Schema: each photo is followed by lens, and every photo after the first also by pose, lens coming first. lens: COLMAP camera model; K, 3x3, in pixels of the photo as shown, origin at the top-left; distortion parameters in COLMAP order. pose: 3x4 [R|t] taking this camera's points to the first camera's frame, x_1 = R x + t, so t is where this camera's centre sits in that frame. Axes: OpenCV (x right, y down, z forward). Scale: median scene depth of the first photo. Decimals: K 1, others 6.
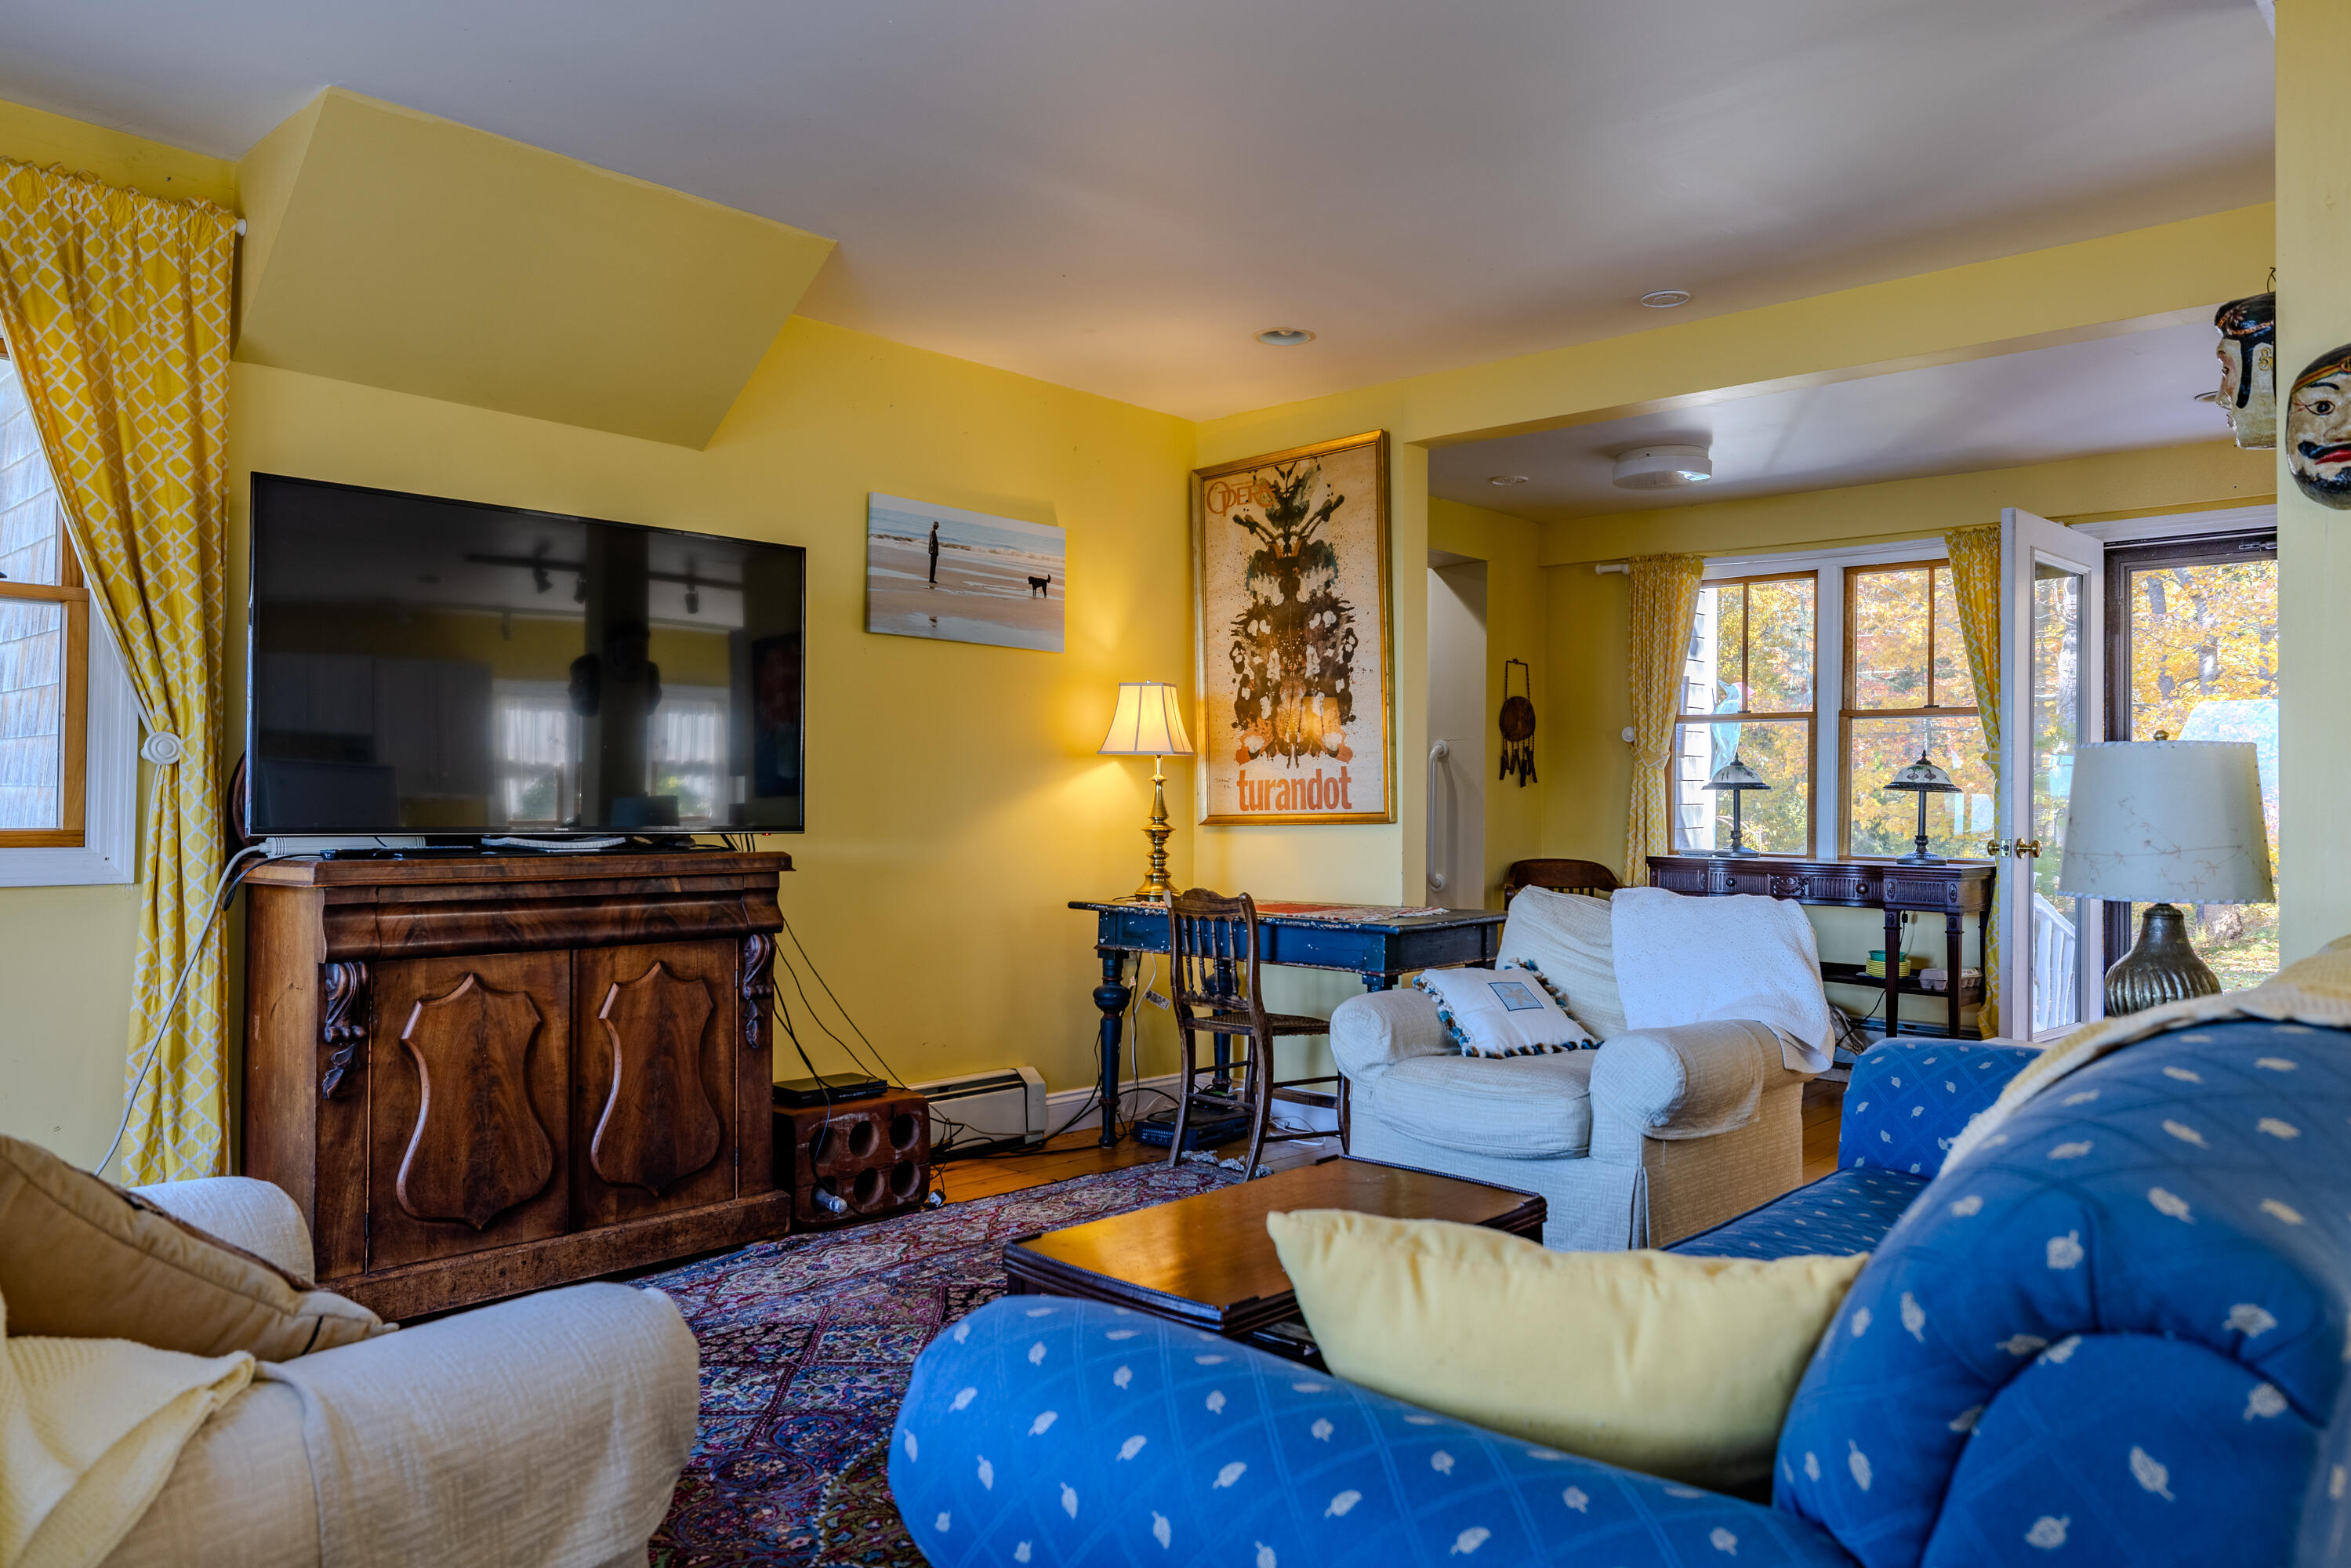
lens RADIAL K [[1595.7, 0, 1175.5], [0, 1595.7, 784.0], [0, 0, 1]] dist [0.002776, 0.000470]
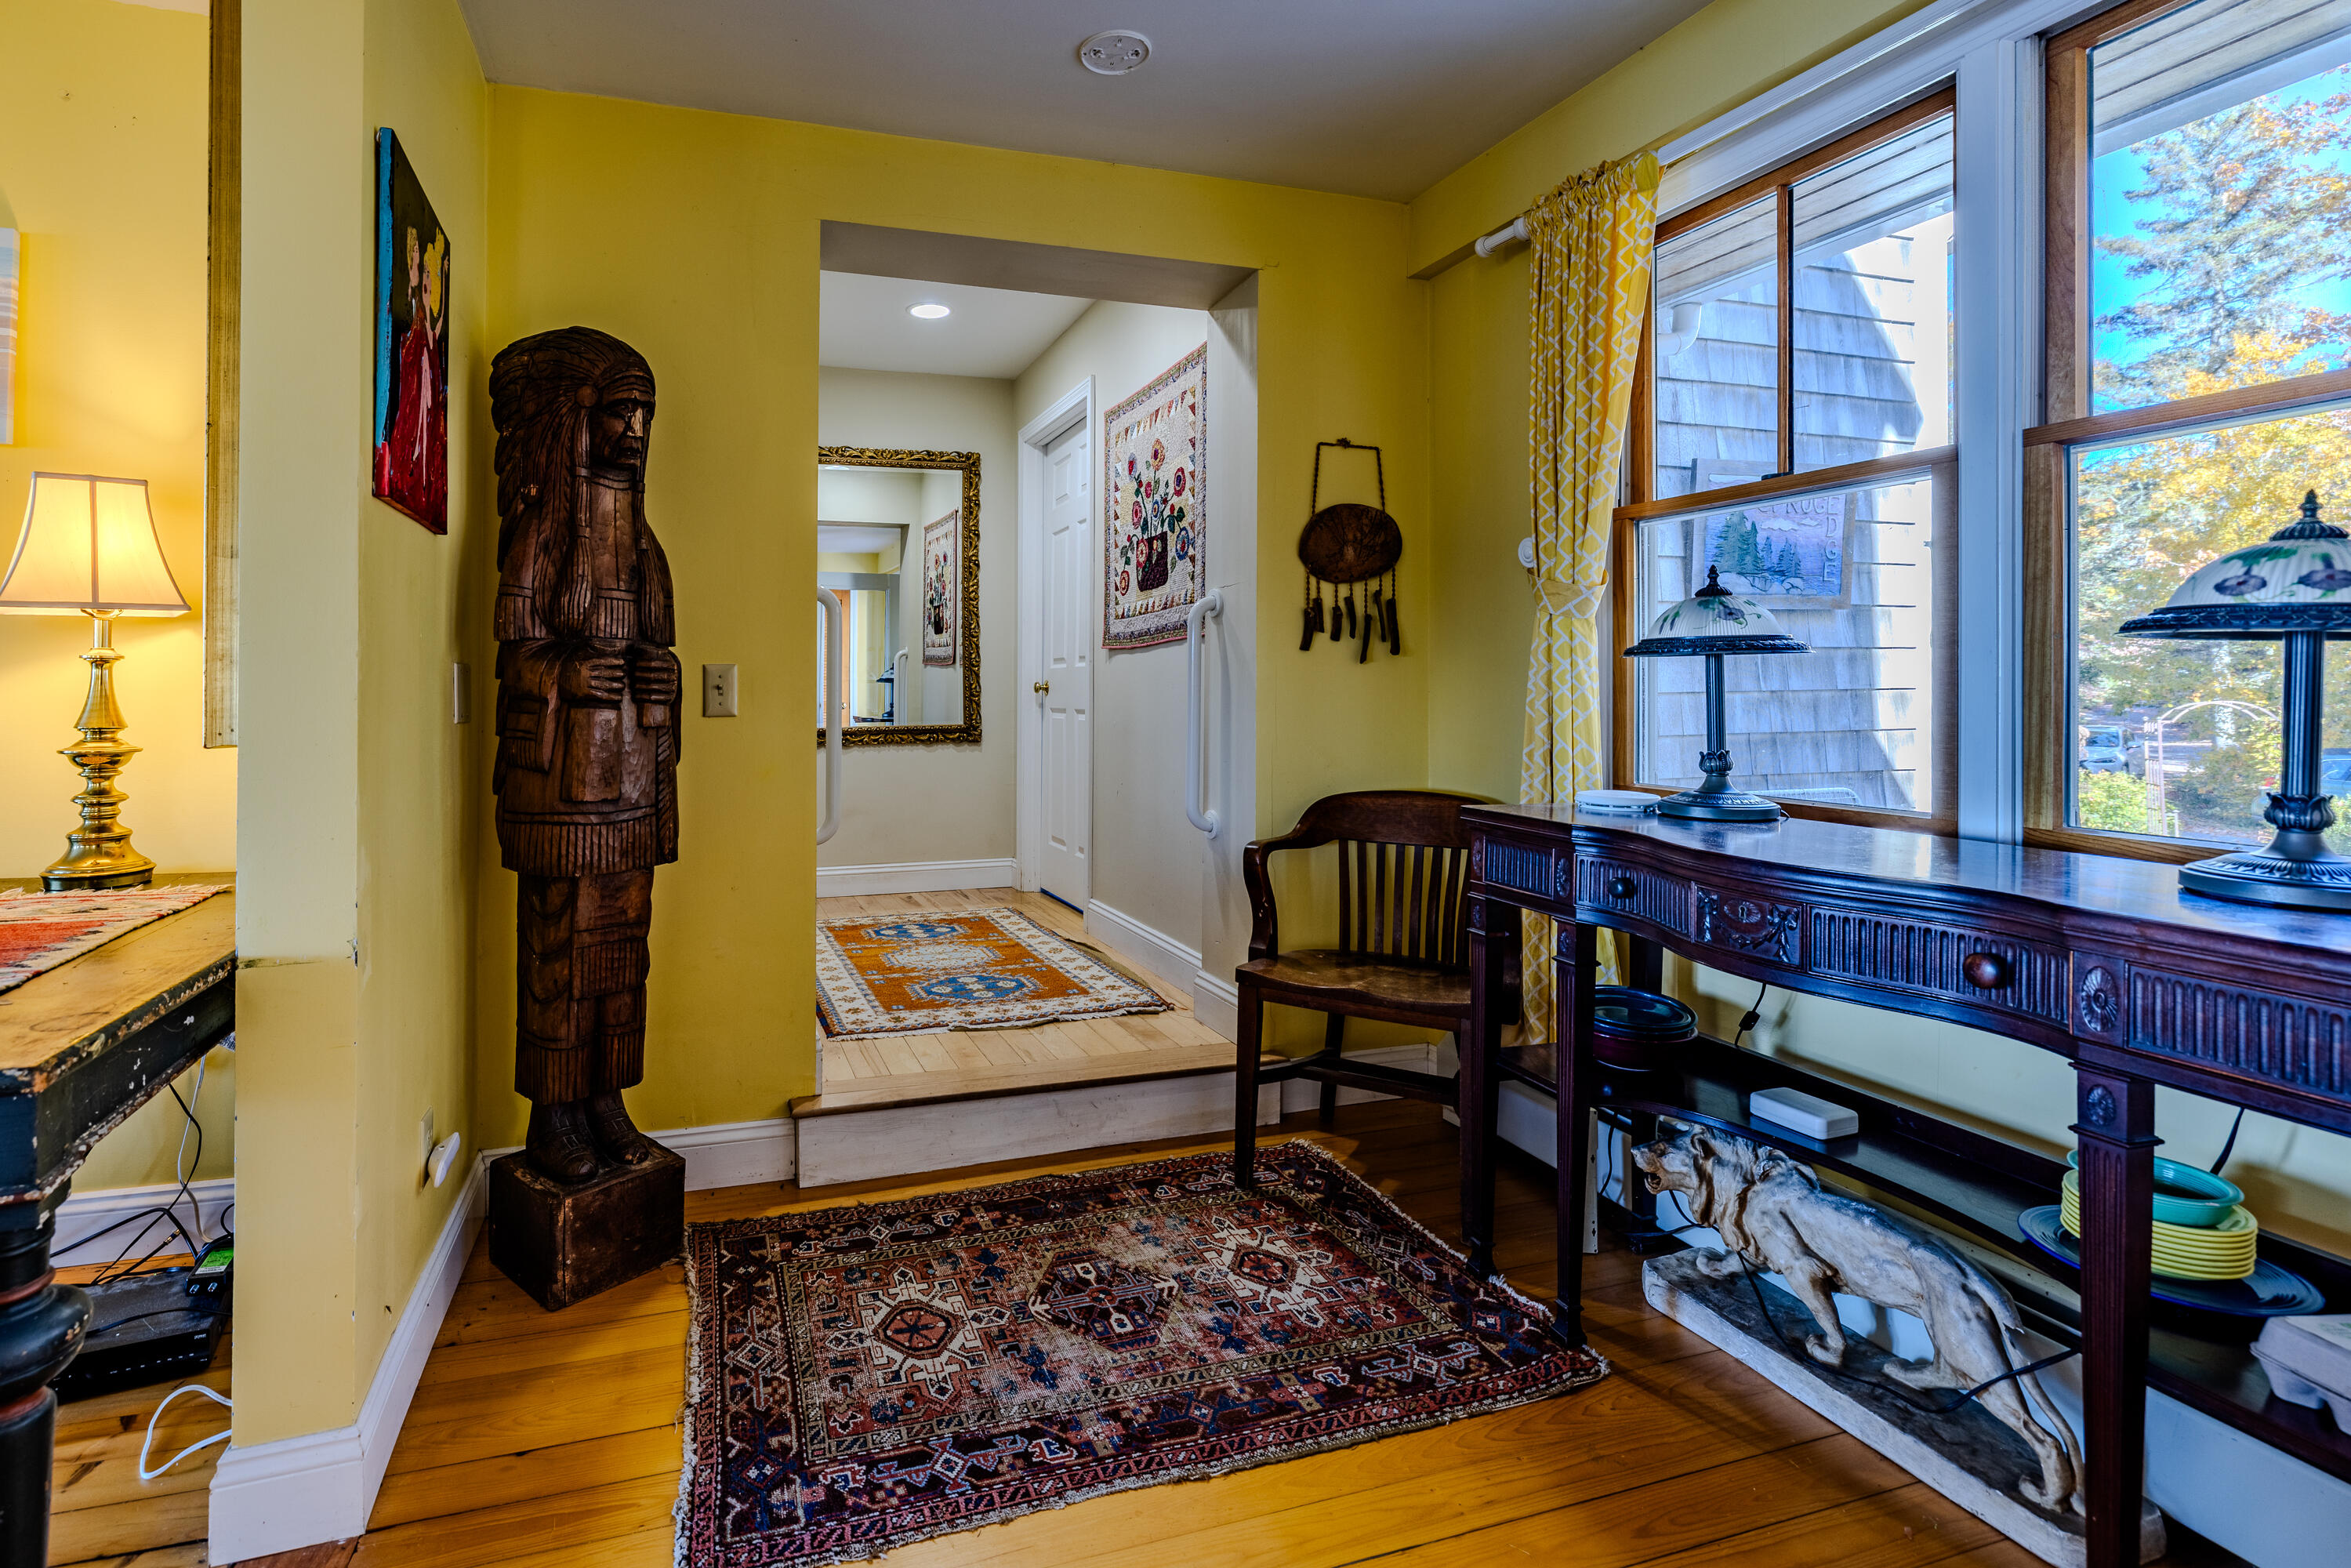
lens RADIAL K [[993.9, 0, 1174.3], [0, 993.9, 680.4], [0, 0, 1]] dist [-0.000712, -0.000088]
pose [[0.860681, -0.015853, -0.508898, 0.346579], [0.015410, 0.999868, -0.005085, 0.009240], [0.508911, -0.003465, 0.860812, 0.671765]]
